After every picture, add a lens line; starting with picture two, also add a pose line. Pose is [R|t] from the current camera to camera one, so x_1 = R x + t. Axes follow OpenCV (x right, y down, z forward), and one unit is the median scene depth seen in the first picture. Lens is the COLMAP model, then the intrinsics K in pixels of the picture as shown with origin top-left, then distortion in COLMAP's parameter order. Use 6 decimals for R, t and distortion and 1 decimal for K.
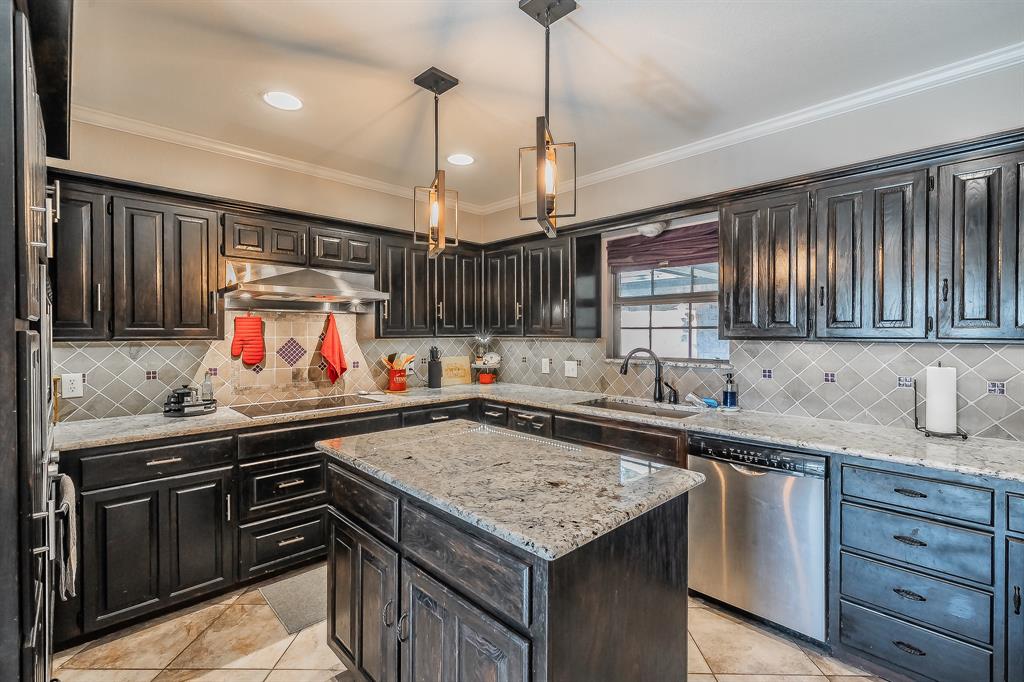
lens RADIAL K [[461.2, 0, 512.5], [0, 461.2, 337.1], [0, 0, 1]] dist [0.009813, -0.000438]
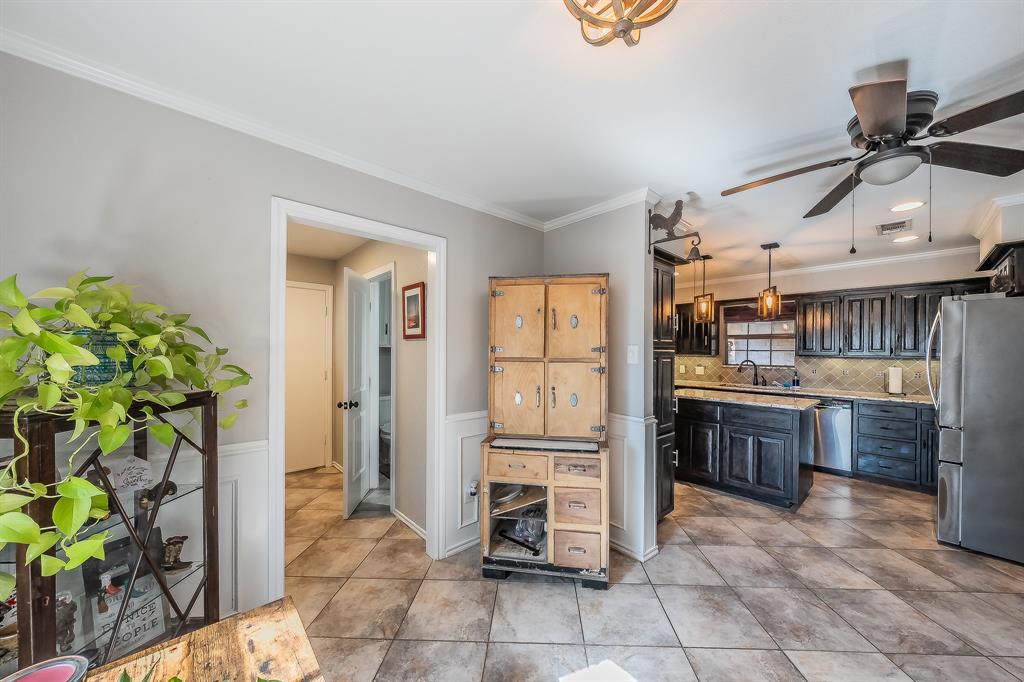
lens RADIAL K [[361.5, 0, 521.1], [0, 361.5, 353.0], [0, 0, 1]] dist [-0.000588, 0.000533]
pose [[0.999707, 0.012825, -0.020523, -0.916579], [-0.012964, 0.999894, -0.006695, 0.021201], [0.020435, 0.006959, 0.999767, -0.859422]]
